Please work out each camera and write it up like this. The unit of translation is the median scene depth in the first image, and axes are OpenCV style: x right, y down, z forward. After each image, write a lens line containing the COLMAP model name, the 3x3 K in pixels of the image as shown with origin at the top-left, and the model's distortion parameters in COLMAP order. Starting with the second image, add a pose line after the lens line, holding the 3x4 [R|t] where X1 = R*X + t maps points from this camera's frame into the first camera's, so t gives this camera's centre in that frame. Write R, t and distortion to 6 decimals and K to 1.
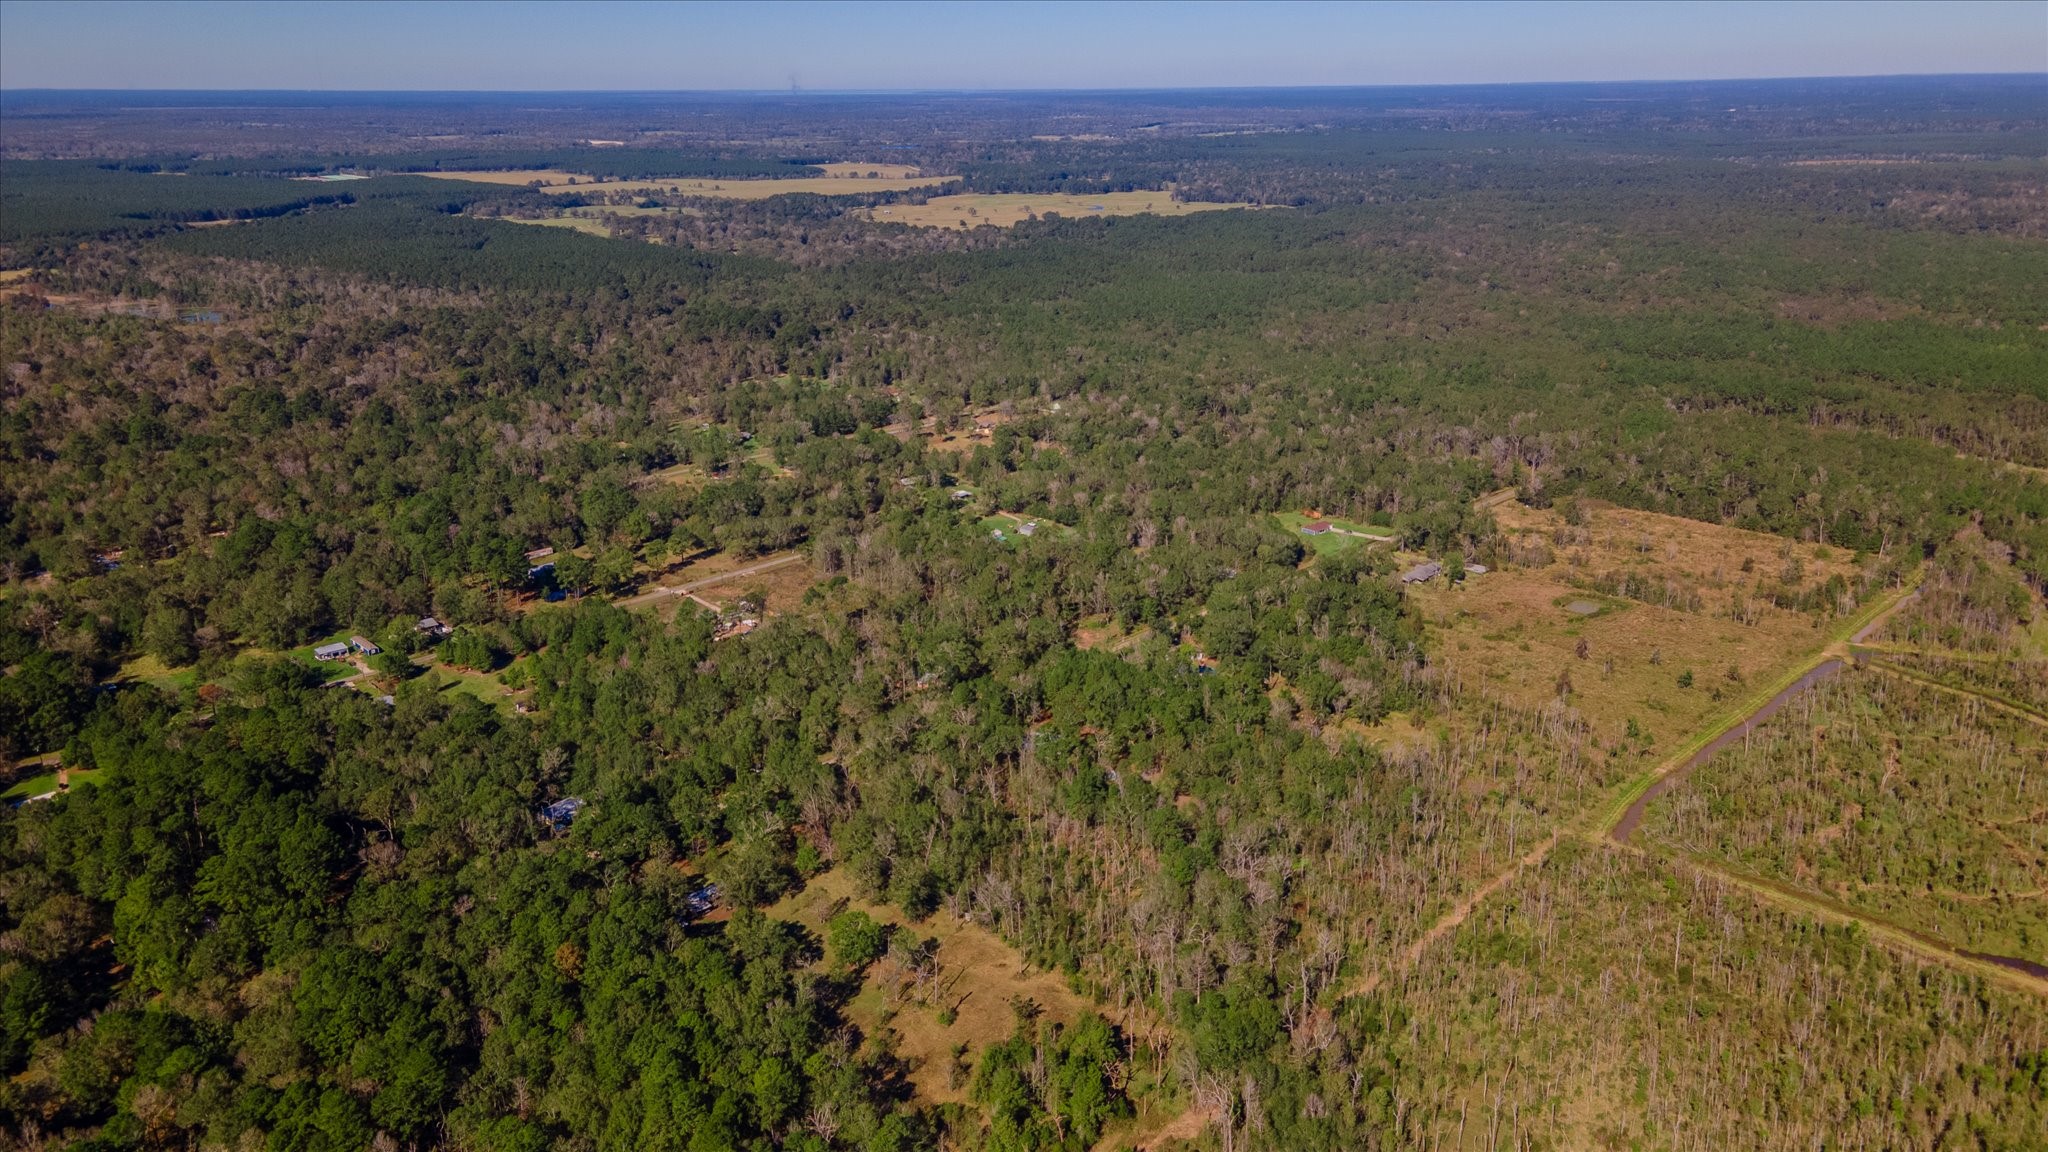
lens RADIAL K [[1504.3, 0, 1028.1], [0, 1504.3, 570.3], [0, 0, 1]] dist [0.028151, 0.026138]
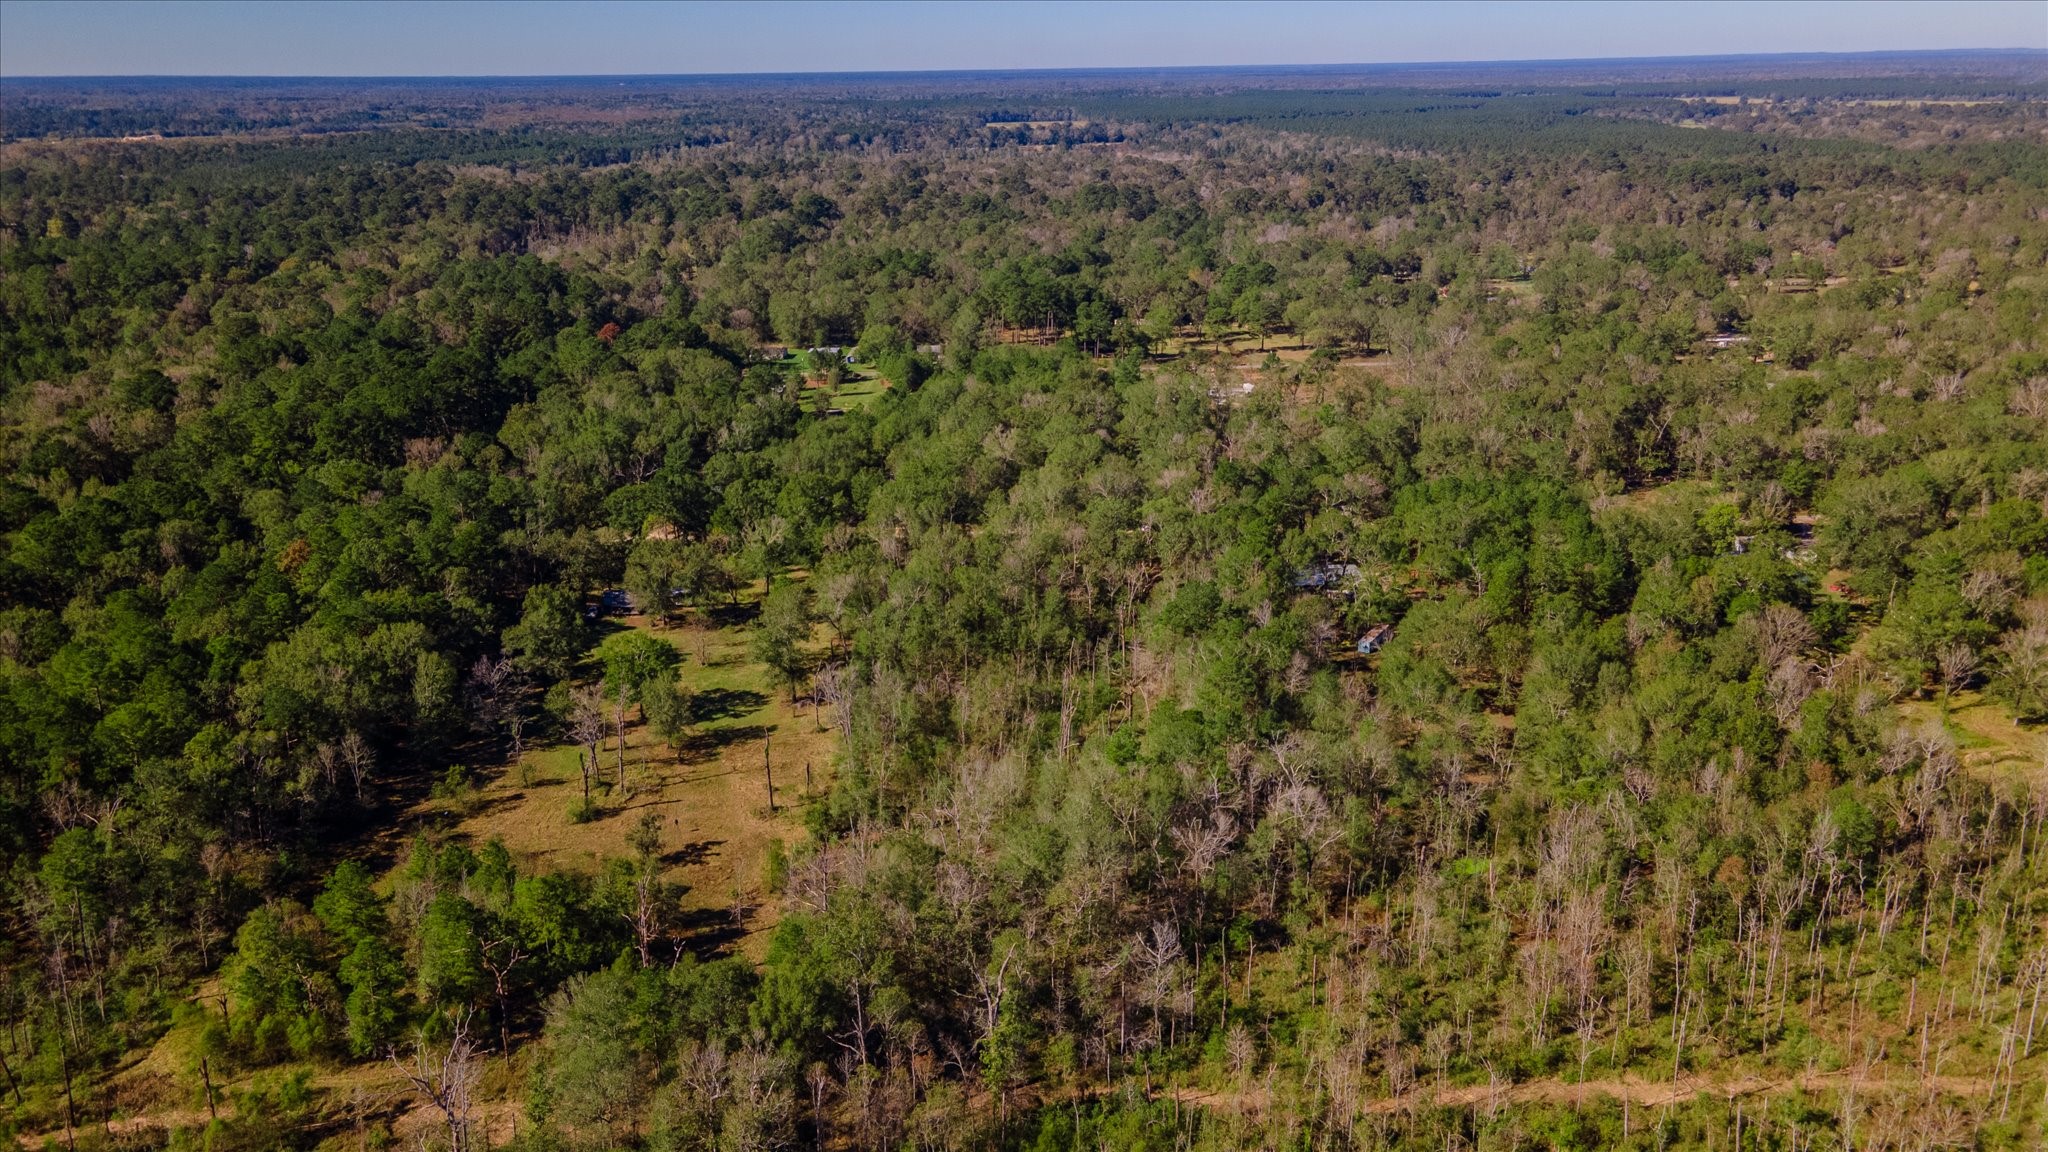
lens RADIAL K [[1504.3, 0, 1027.5], [0, 1504.3, 575.8], [0, 0, 1]] dist [0.028151, 0.026138]
pose [[0.714160, 0.222777, -0.663585, 0.243530], [-0.211087, 0.972412, 0.099281, 0.061144], [0.667396, 0.069171, 0.741483, 0.368735]]
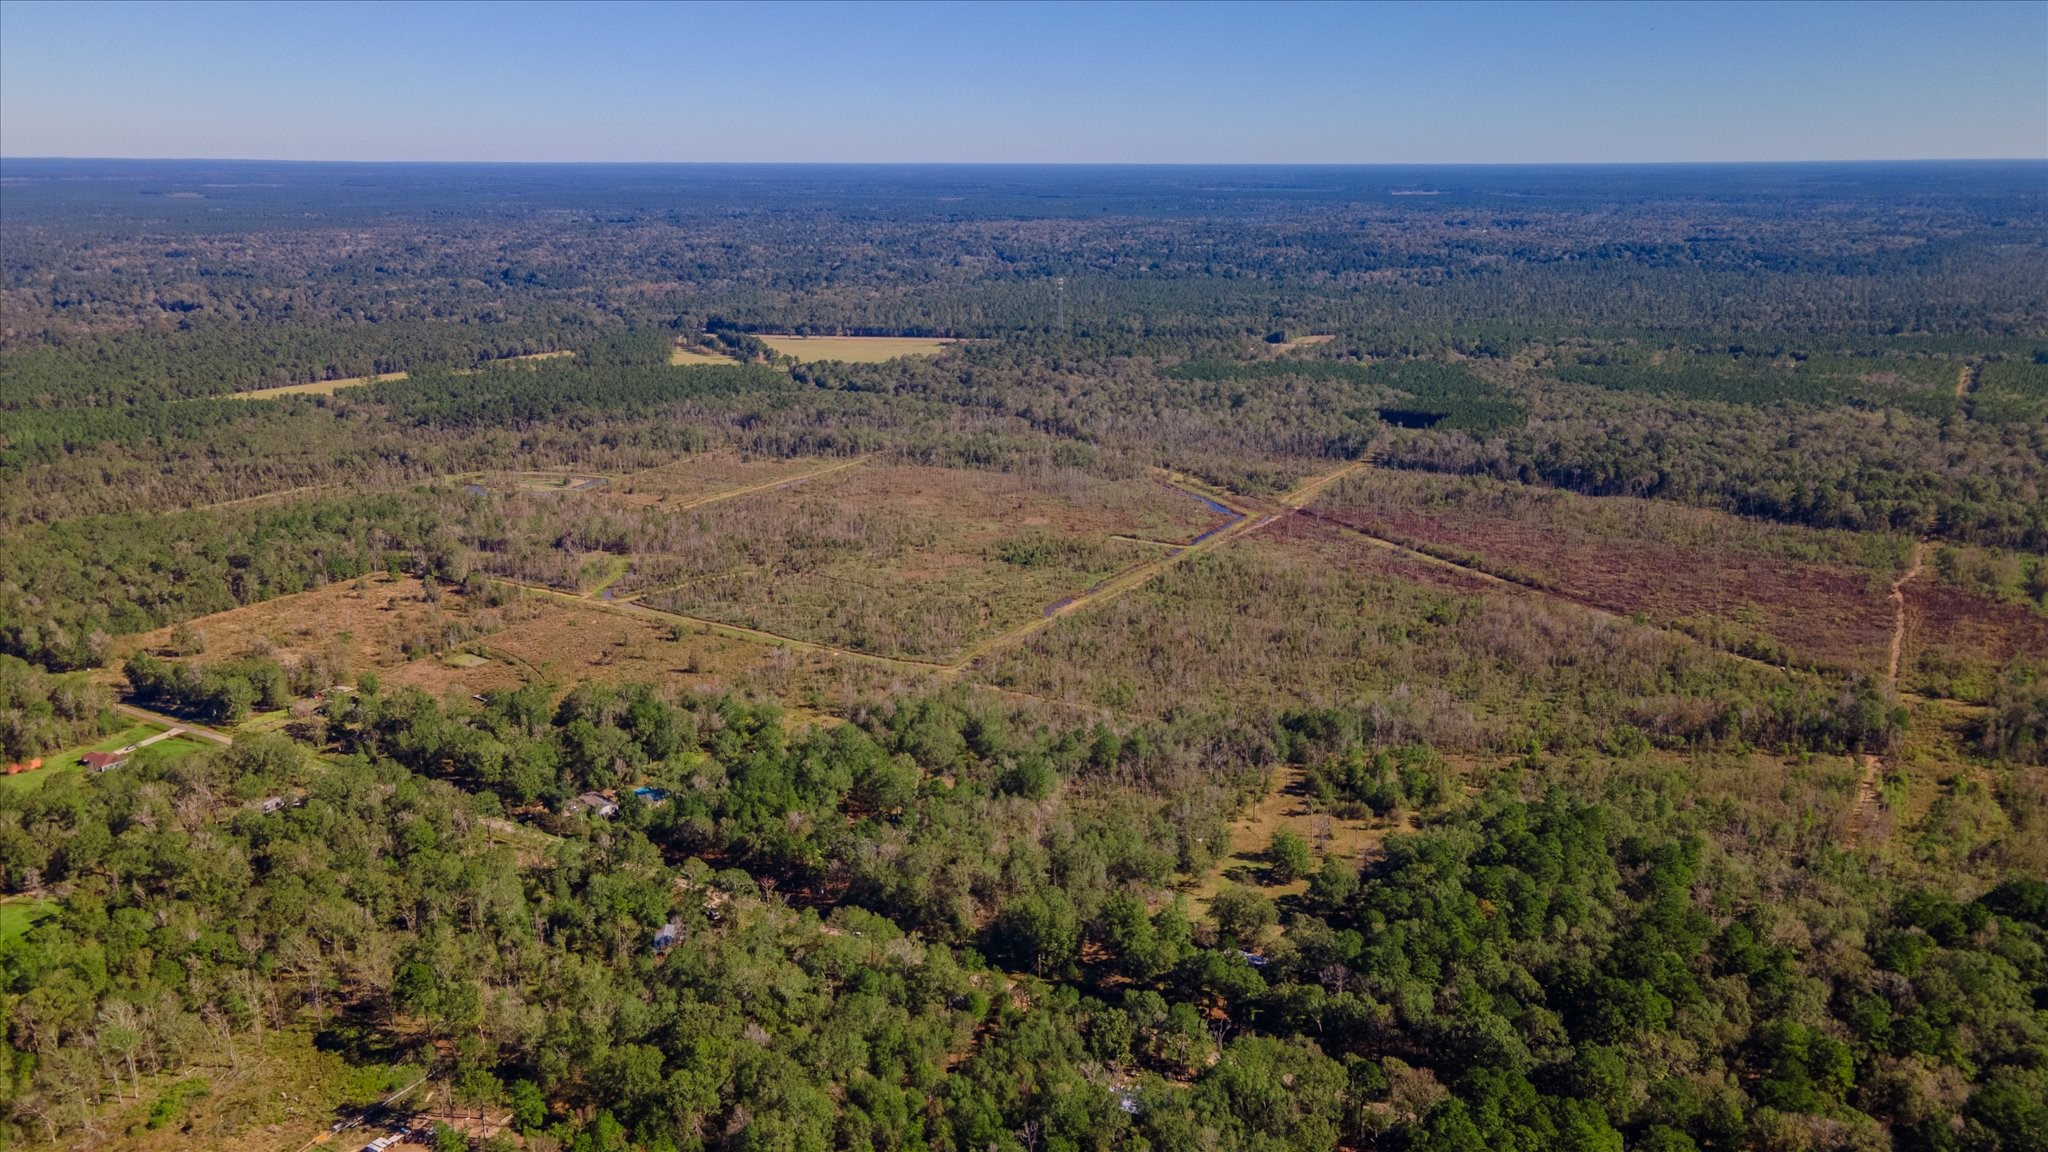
lens RADIAL K [[1504.3, 0, 1008.9], [0, 1504.3, 576.3], [0, 0, 1]] dist [0.028151, 0.026138]
pose [[-0.226296, -0.251981, 0.940901, -0.662914], [0.282469, 0.907475, 0.310966, -0.231467], [-0.932203, 0.336146, -0.134181, 0.754700]]
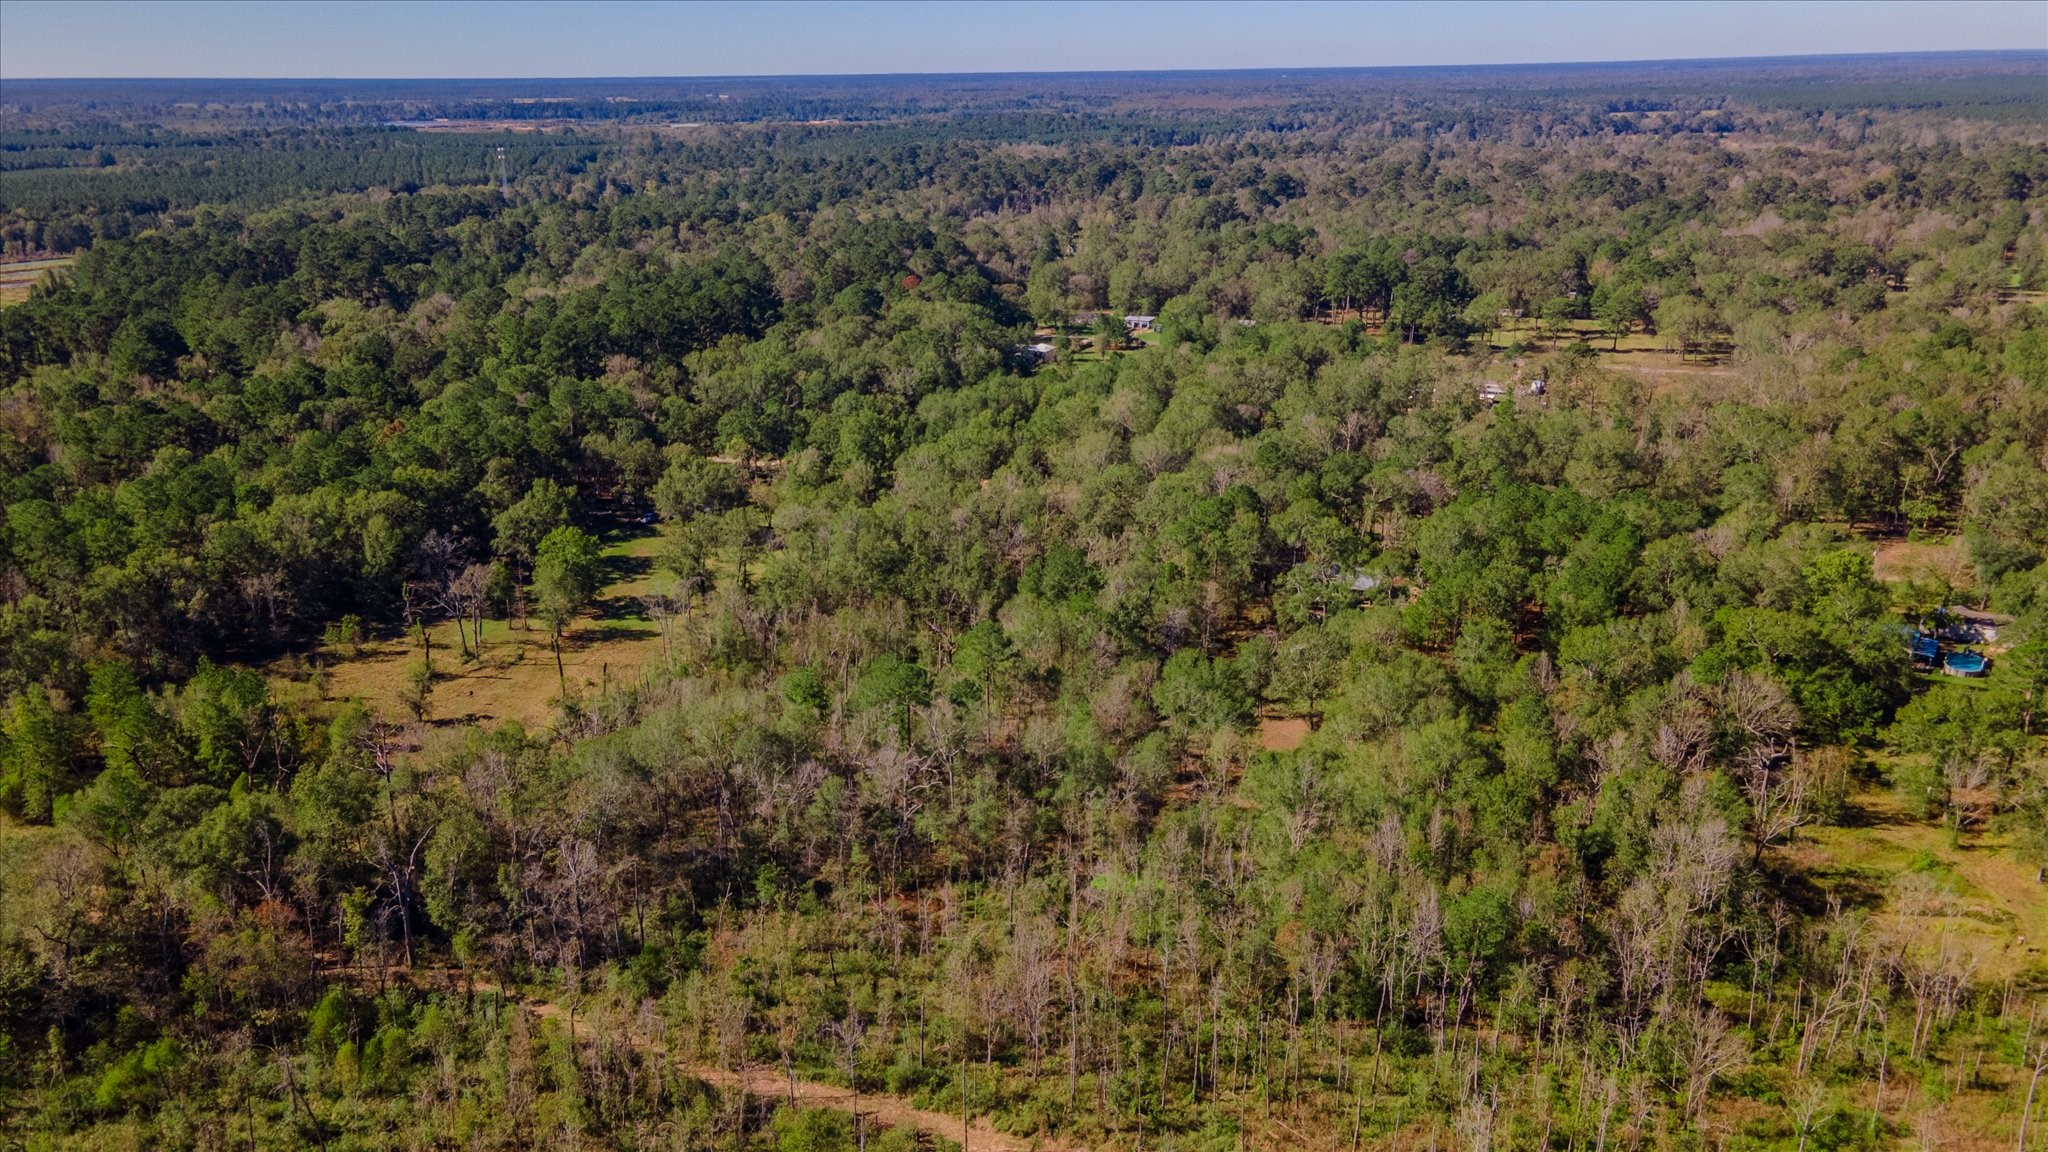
lens RADIAL K [[1504.3, 0, 1018.3], [0, 1504.3, 583.8], [0, 0, 1]] dist [0.028151, 0.026138]
pose [[0.358356, 0.304544, -0.882516, 0.330811], [-0.281648, 0.936521, 0.208814, 0.029049], [0.890088, 0.173729, 0.421382, 0.520373]]
